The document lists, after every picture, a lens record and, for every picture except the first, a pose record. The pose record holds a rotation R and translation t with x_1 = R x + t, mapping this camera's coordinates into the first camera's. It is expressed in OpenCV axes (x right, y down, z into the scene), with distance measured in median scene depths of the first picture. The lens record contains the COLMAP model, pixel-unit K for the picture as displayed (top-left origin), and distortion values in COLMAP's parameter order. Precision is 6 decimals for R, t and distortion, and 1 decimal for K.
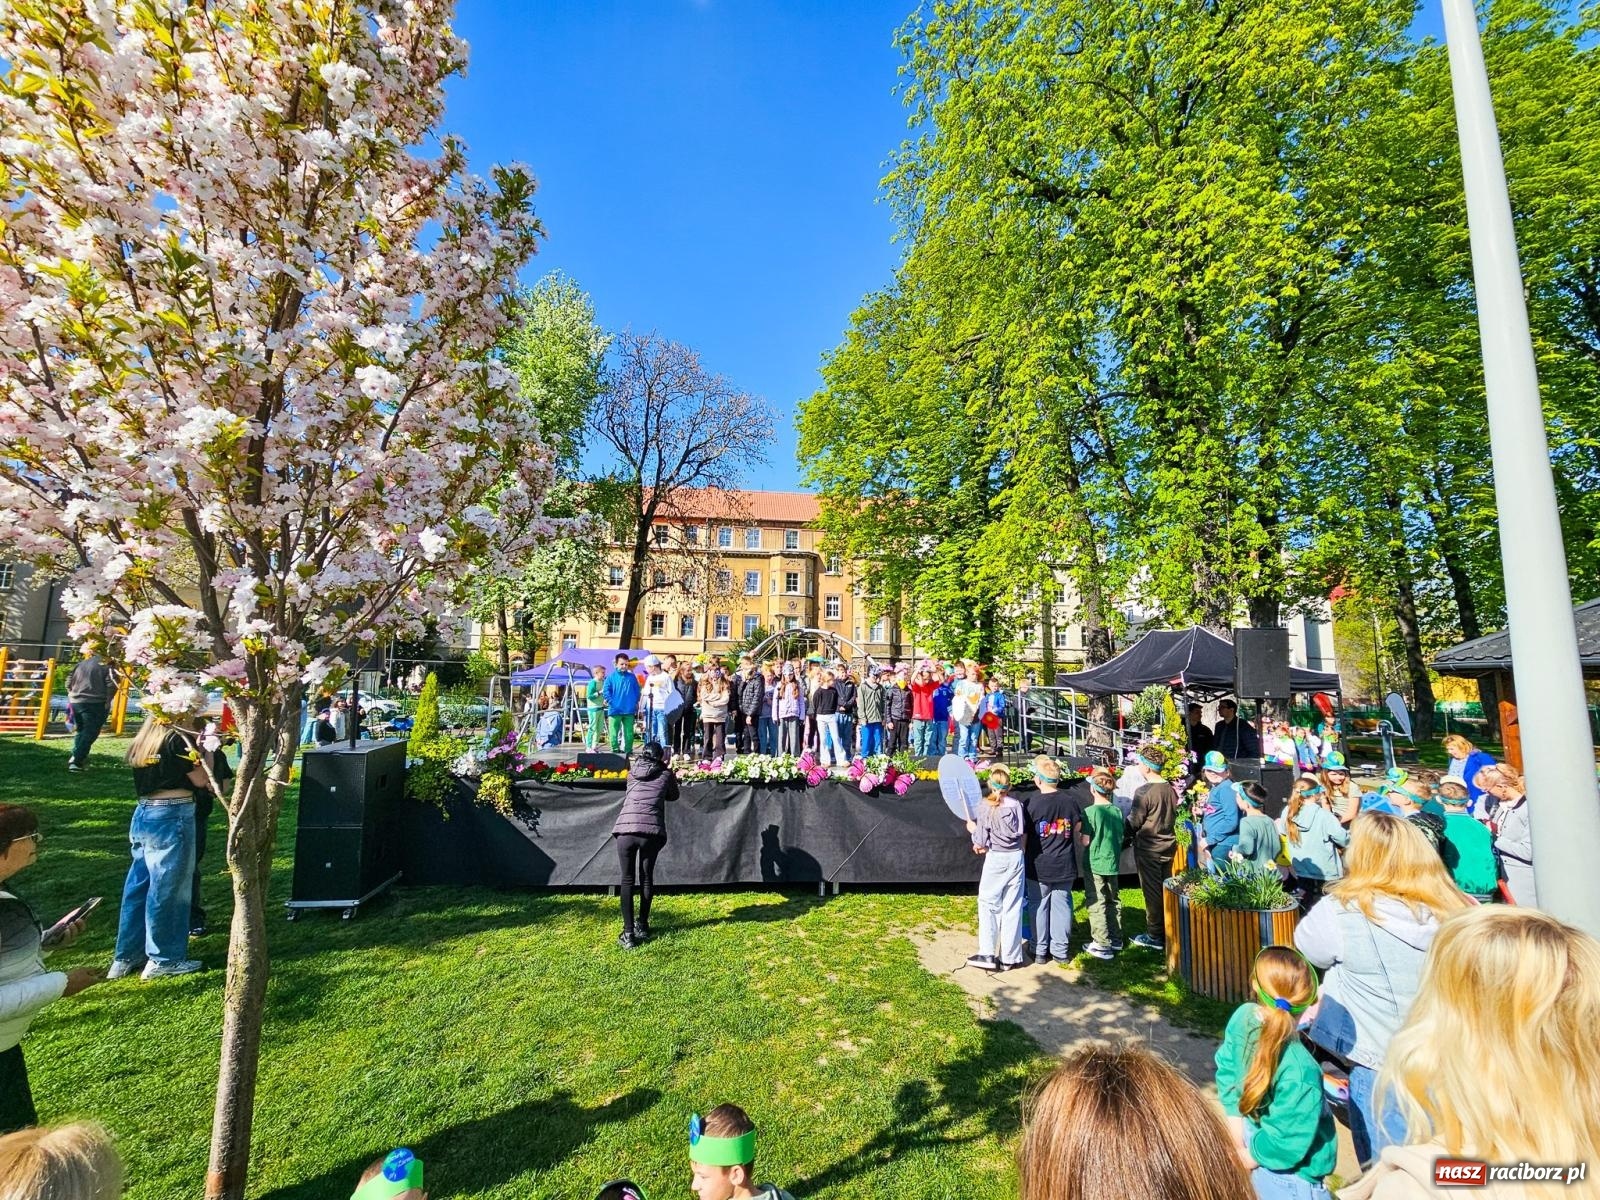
lens RADIAL K [[649.7, 0, 805.6], [0, 649.7, 615.1], [0, 0, 1]] dist [-0.000591, -0.000067]
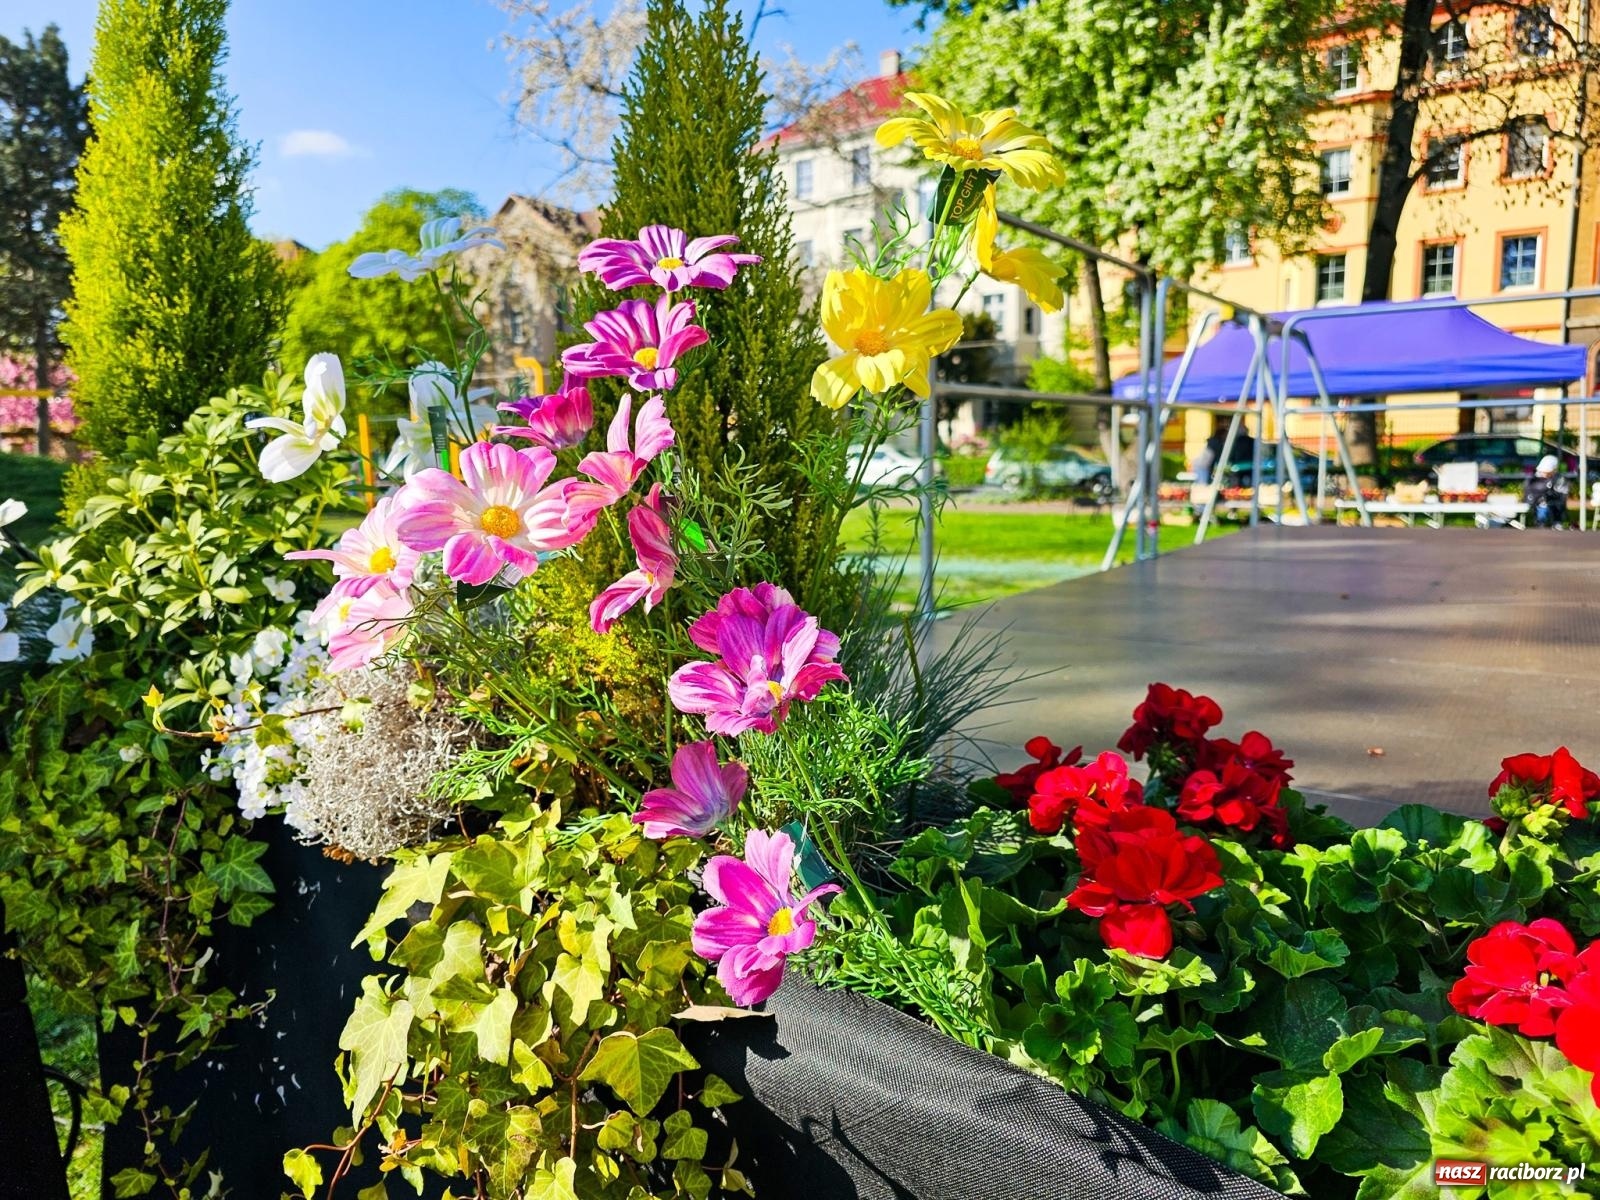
lens RADIAL K [[1134.7, 0, 767.2], [0, 1134.7, 611.2], [0, 0, 1]] dist [0.005754, 0.004410]
pose [[0.743131, 0.053403, -0.667011, -0.061252], [0.120651, 0.969779, 0.212064, 0.032181], [0.658179, -0.238067, 0.714230, 0.153934]]
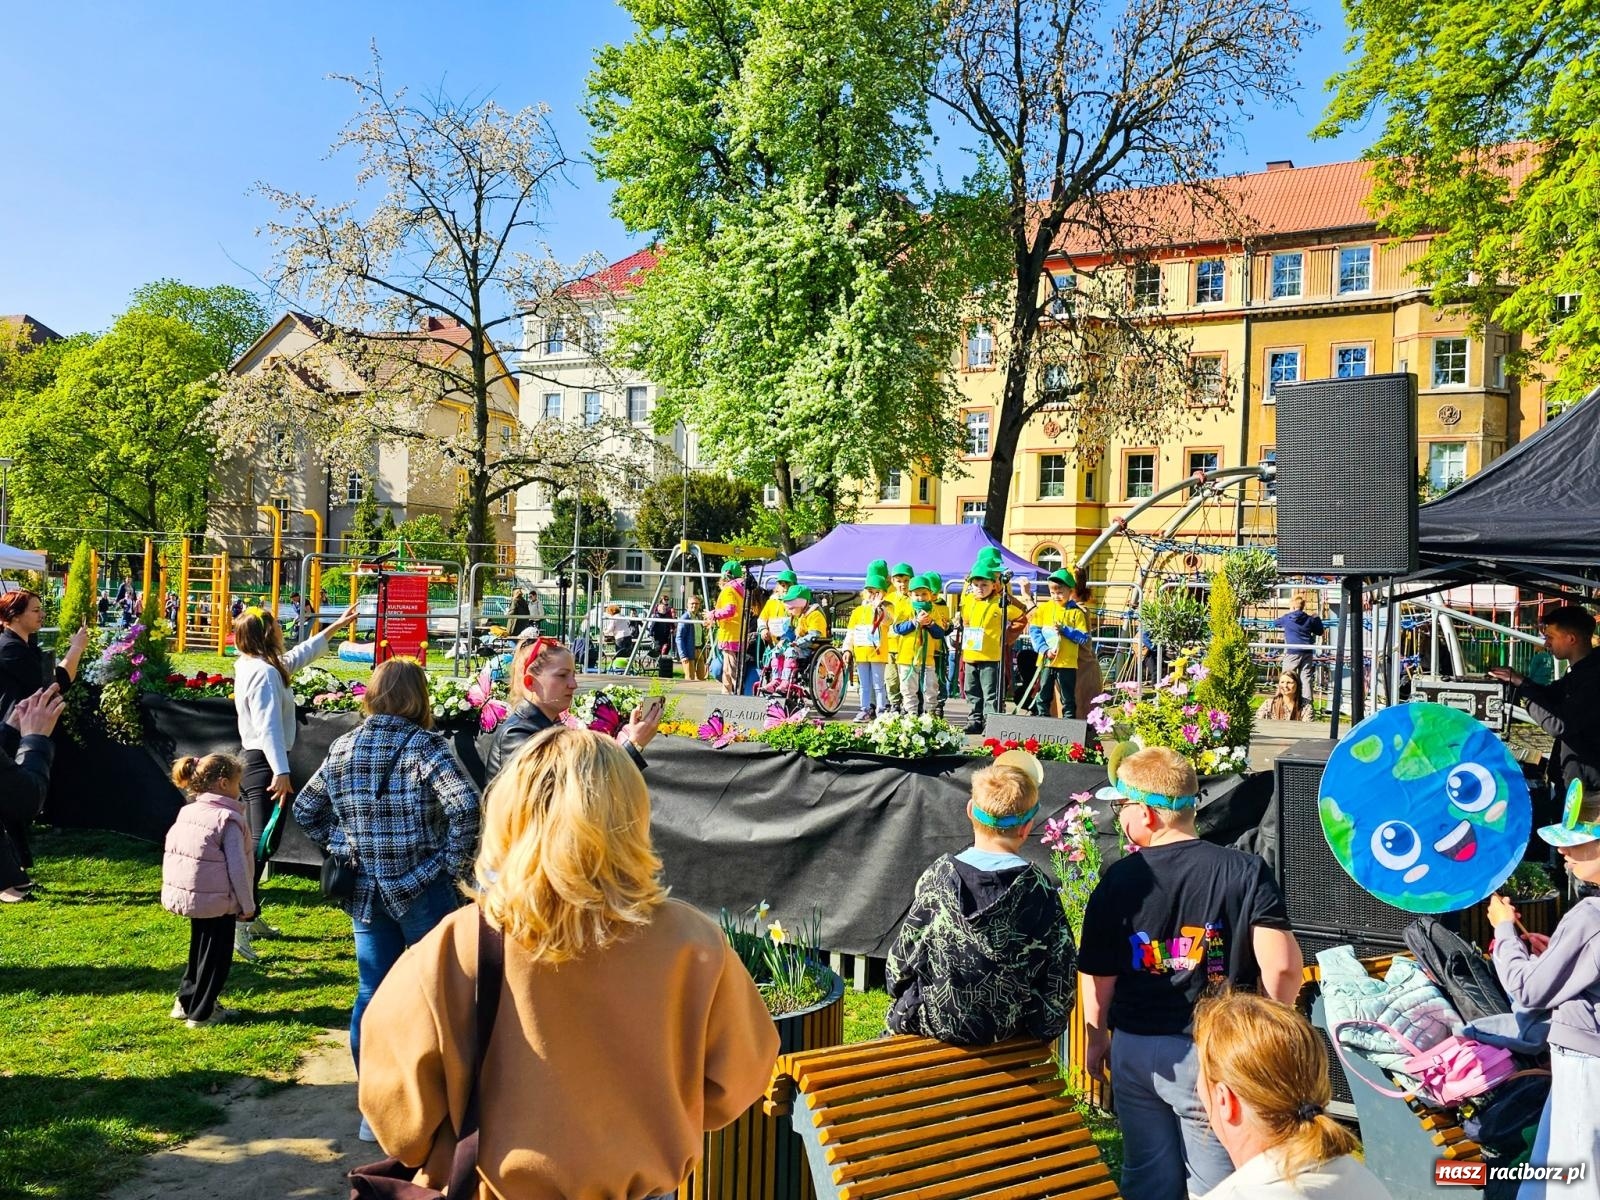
lens RADIAL K [[1298.7, 0, 800.0], [0, 1298.7, 600.0], [0, 0, 1]] dist [0.133506, -0.255341]
pose [[0.839830, 0.005476, -0.542822, 0.147389], [0.050683, 0.994790, 0.088449, 0.011124], [0.540478, -0.101794, 0.835177, 0.037276]]
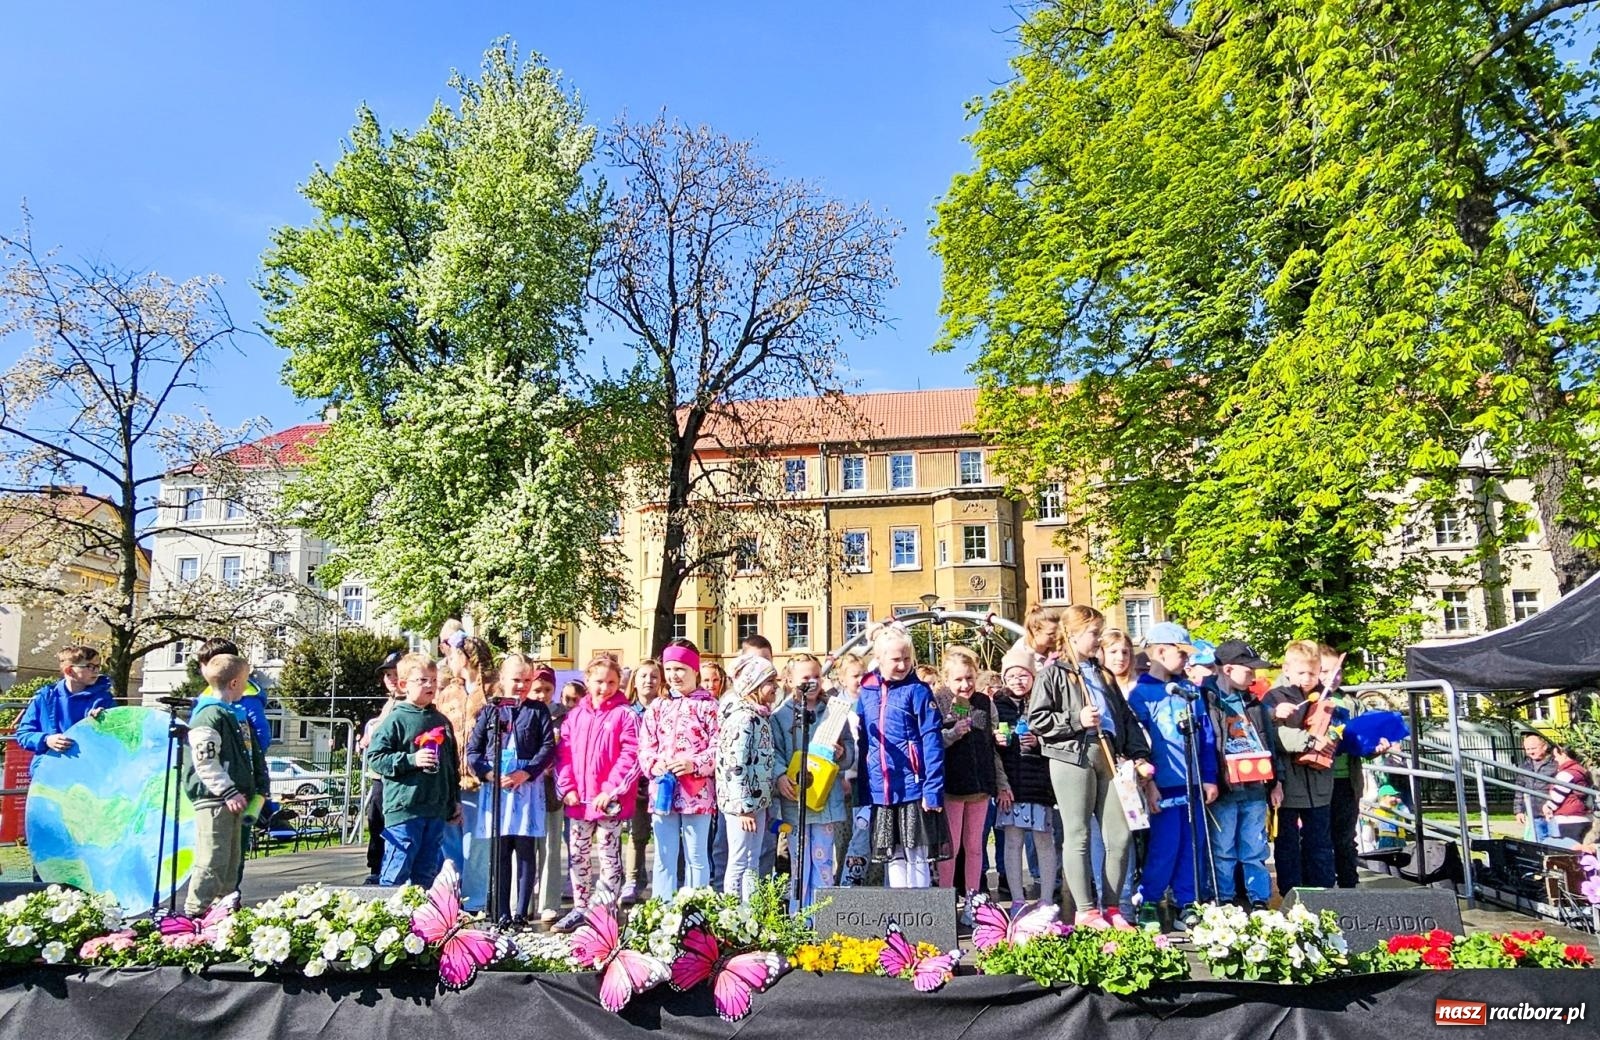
lens RADIAL K [[1081.0, 0, 788.2], [0, 1081.0, 586.9], [0, 0, 1]] dist [0.001989, -0.001629]
pose [[0.971233, -0.065546, -0.228931, 0.053156], [0.059198, 0.997650, -0.034499, 0.016295], [0.230654, 0.019954, 0.972831, 0.089294]]
